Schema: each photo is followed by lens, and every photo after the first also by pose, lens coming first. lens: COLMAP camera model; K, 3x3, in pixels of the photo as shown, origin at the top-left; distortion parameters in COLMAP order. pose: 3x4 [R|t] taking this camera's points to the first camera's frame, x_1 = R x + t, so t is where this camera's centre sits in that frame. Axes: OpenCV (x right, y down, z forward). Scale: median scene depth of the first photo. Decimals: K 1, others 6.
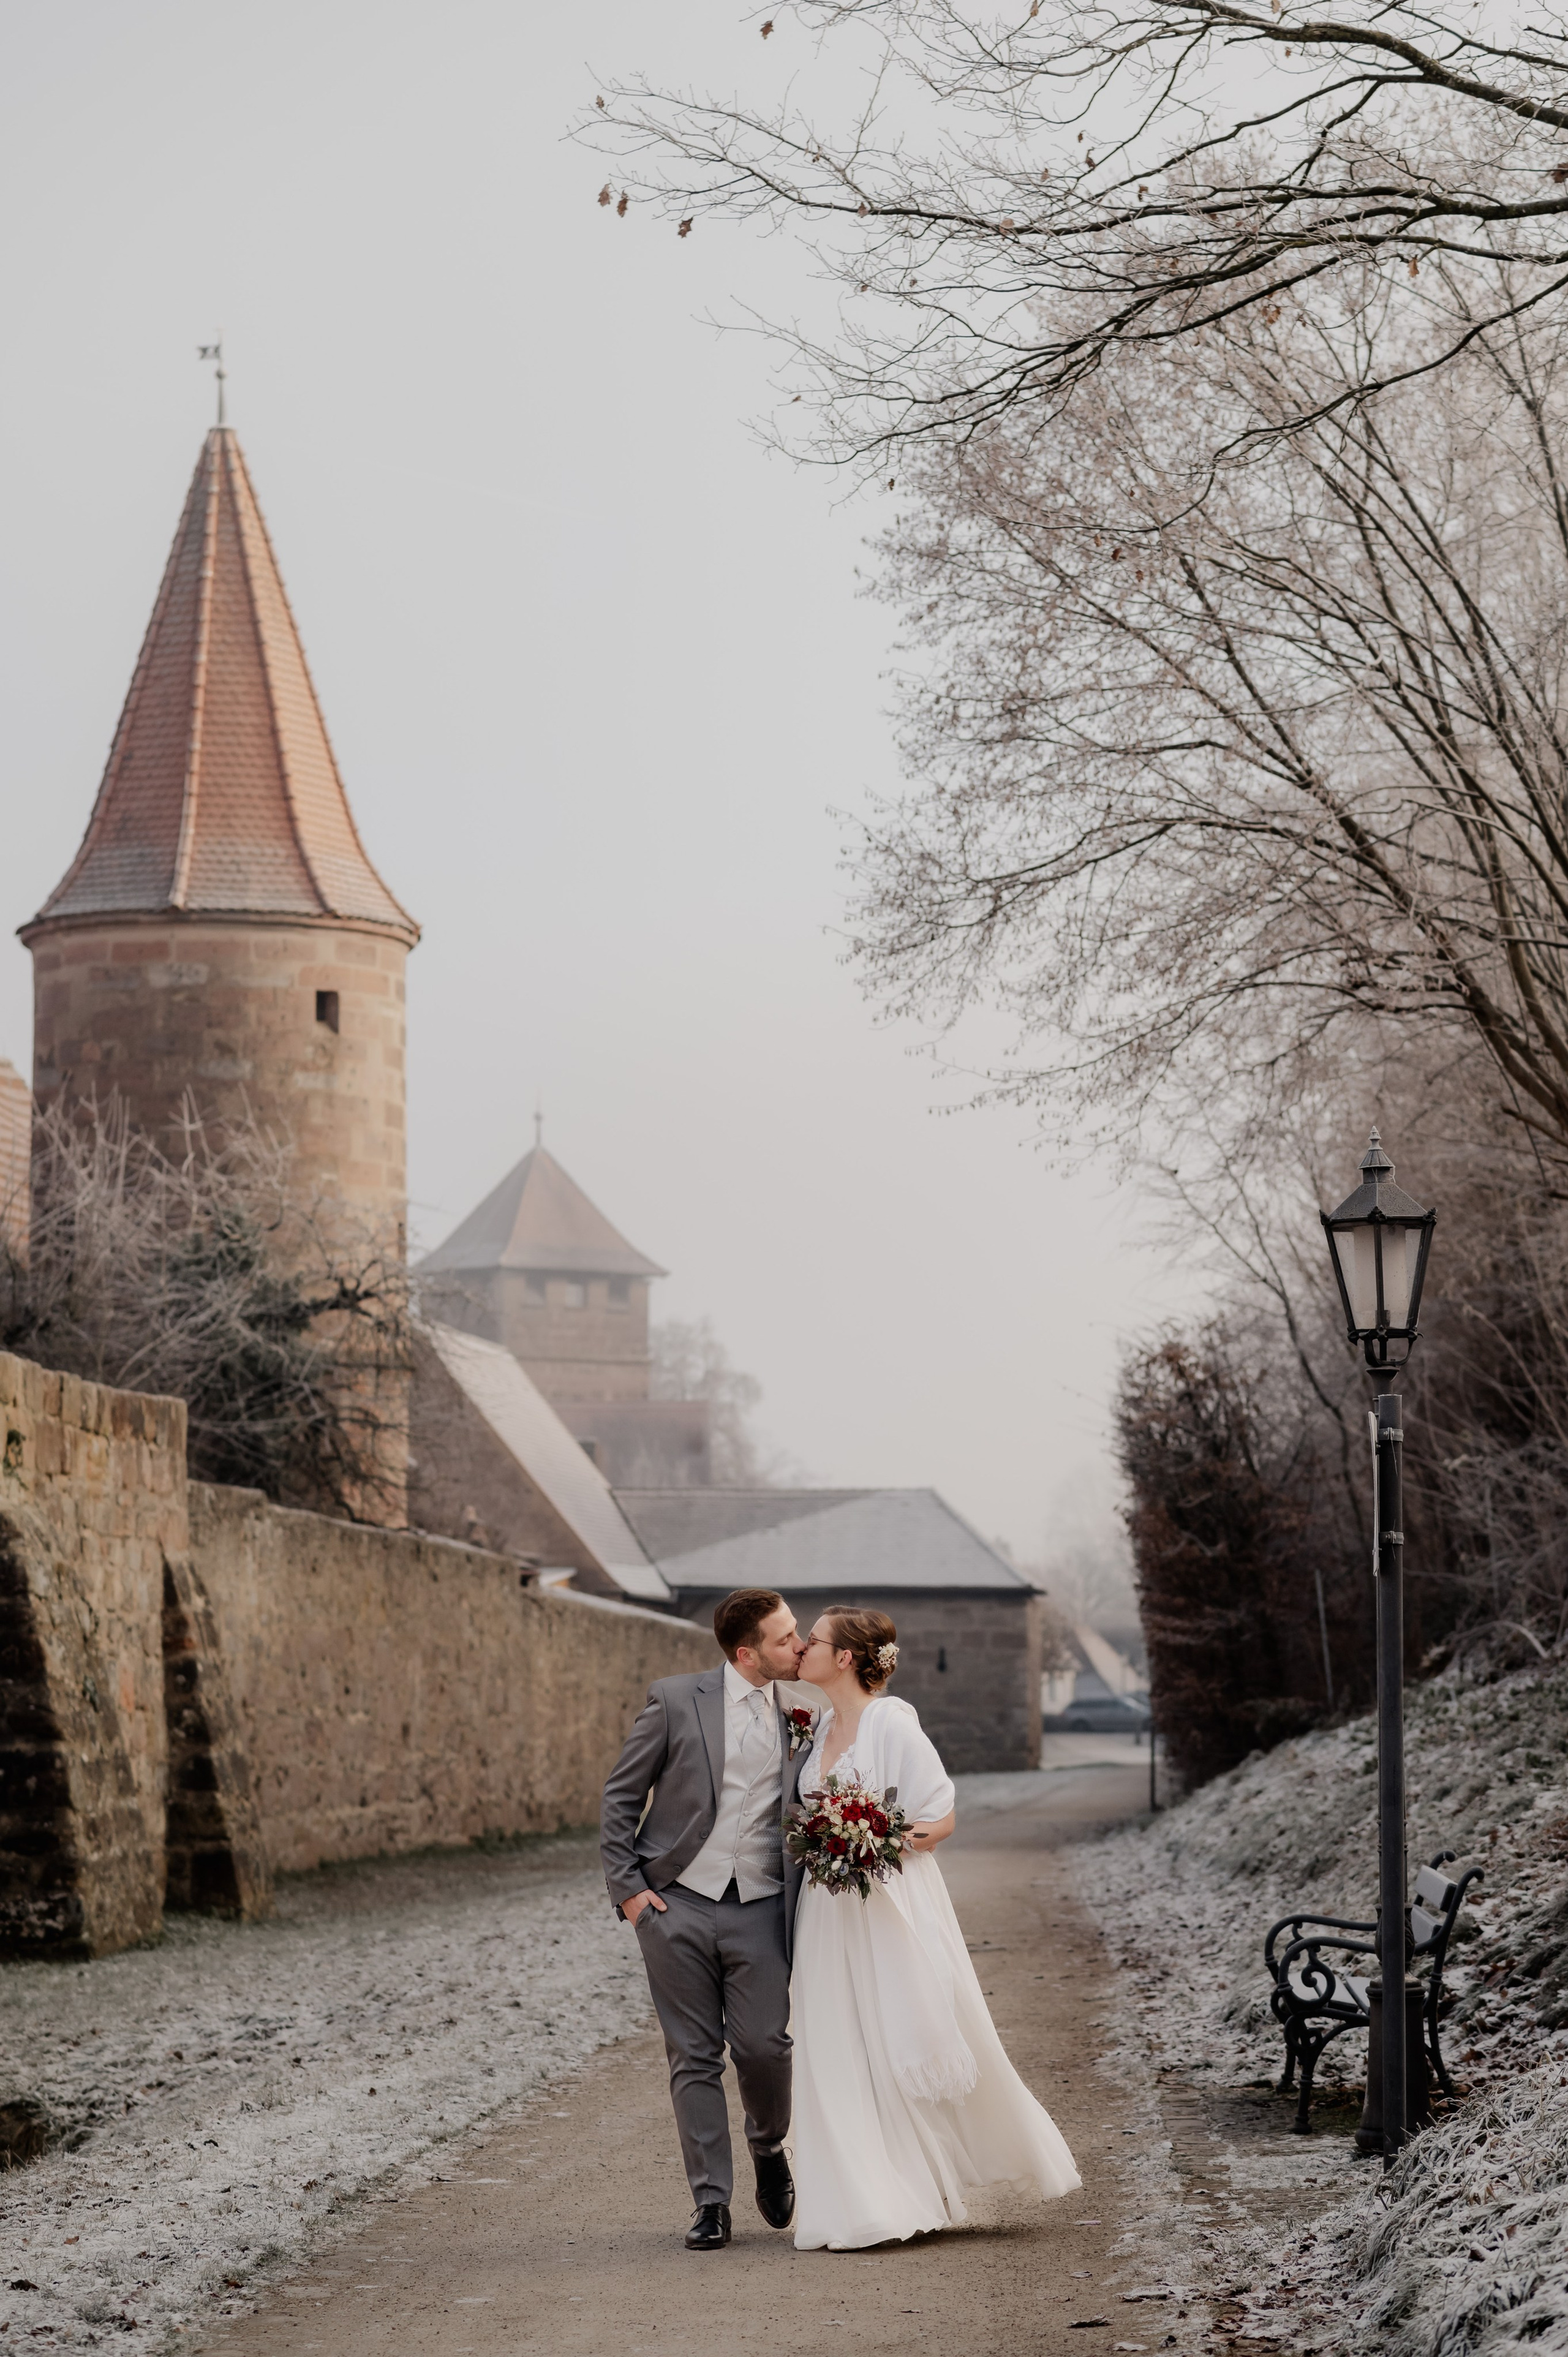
lens RADIAL K [[5392.7, 0, 830.7], [0, 5392.7, 1181.6], [0, 0, 1]] dist [-0.057292, -0.155451]
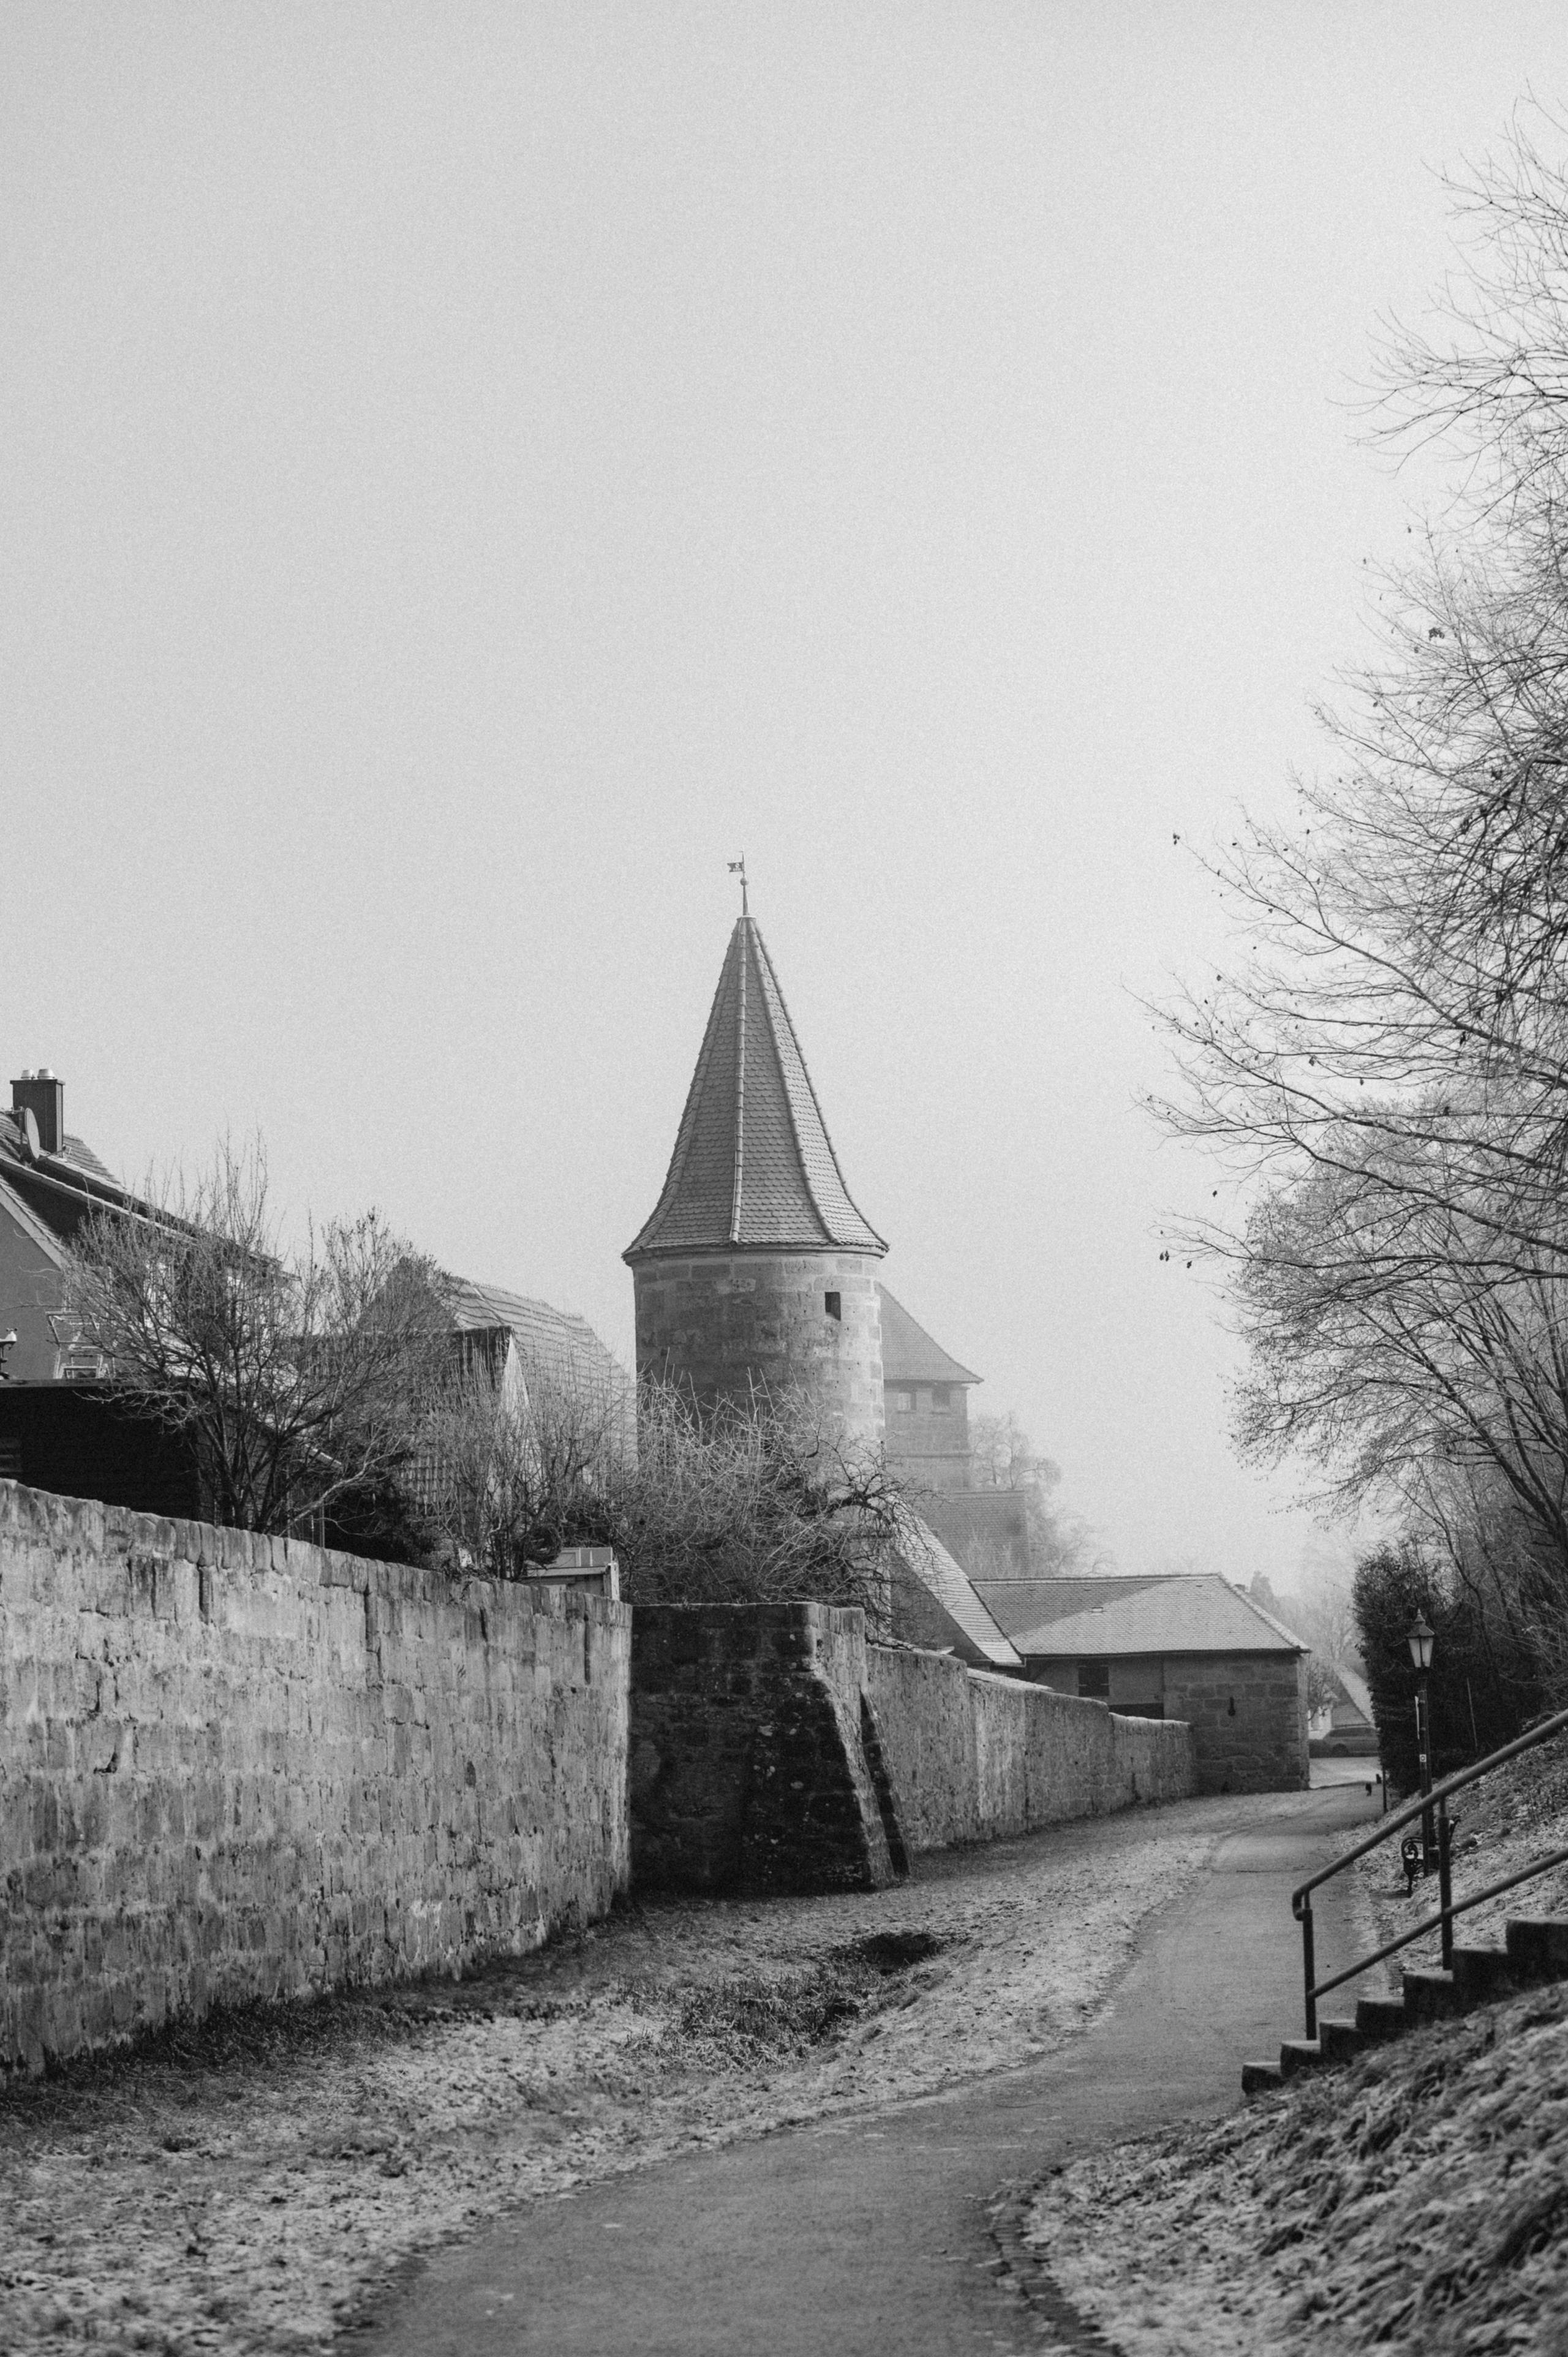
lens RADIAL K [[5392.7, 0, 830.7], [0, 5392.7, 1181.6], [0, 0, 1]] dist [-0.057292, -0.155451]
pose [[0.998567, -0.029428, -0.044705, -0.024192], [0.029215, 0.999559, -0.005398, -0.057754], [0.044844, 0.004084, 0.998986, -0.521615]]
